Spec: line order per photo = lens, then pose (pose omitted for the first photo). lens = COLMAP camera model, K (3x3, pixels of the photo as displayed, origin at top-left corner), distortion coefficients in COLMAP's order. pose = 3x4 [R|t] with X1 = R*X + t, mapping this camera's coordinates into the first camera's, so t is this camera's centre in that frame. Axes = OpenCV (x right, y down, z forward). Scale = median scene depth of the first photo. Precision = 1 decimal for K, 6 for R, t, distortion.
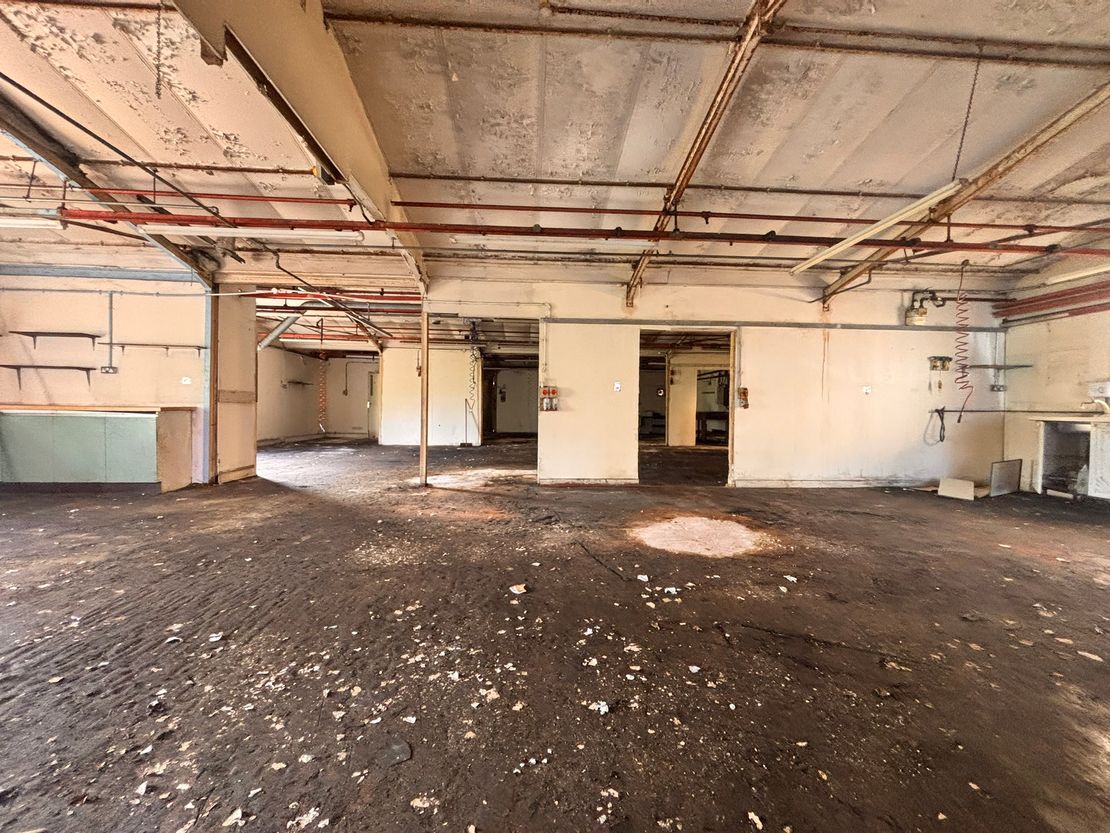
lens RADIAL K [[446.2, 0, 555.0], [0, 446.2, 416.5], [0, 0, 1]] dist [0.000904, -0.000291]
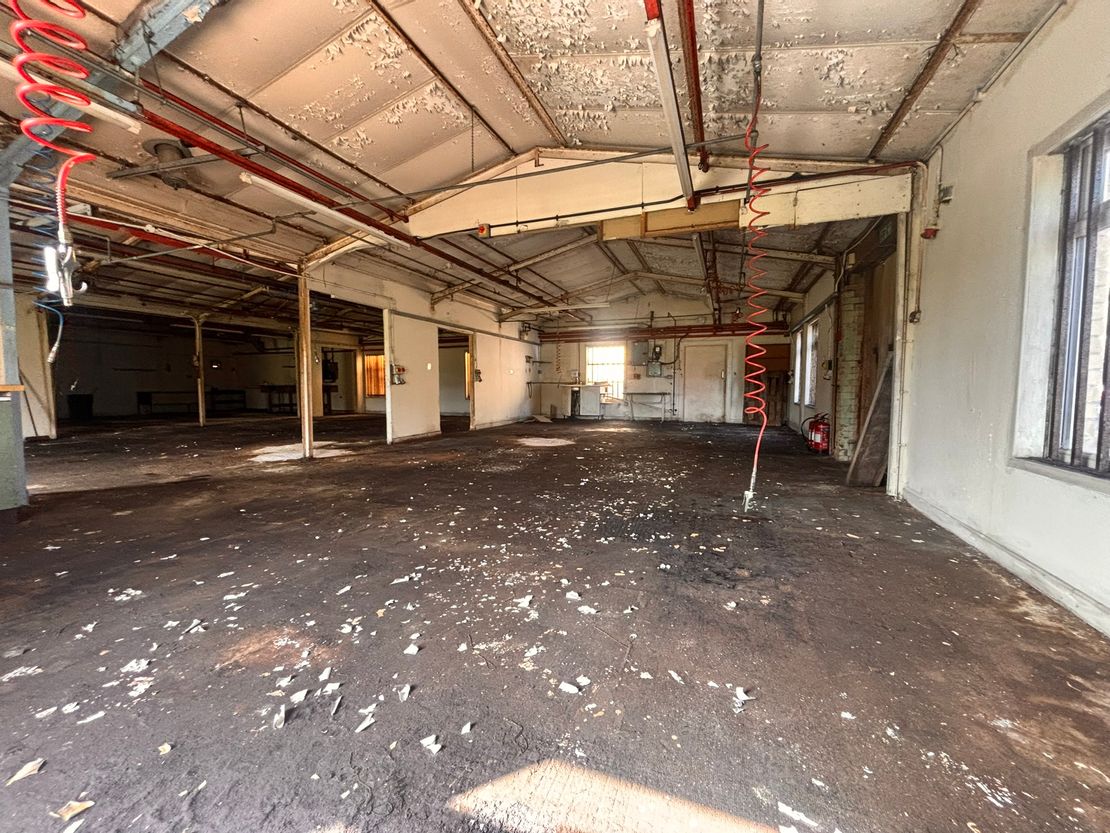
lens RADIAL K [[446.2, 0, 555.0], [0, 446.2, 416.5], [0, 0, 1]] dist [0.000904, -0.000291]
pose [[0.399123, -0.074233, 0.913888, -0.987239], [0.023010, 0.997214, 0.070952, -0.001120], [-0.916609, -0.007290, 0.399719, 0.074734]]
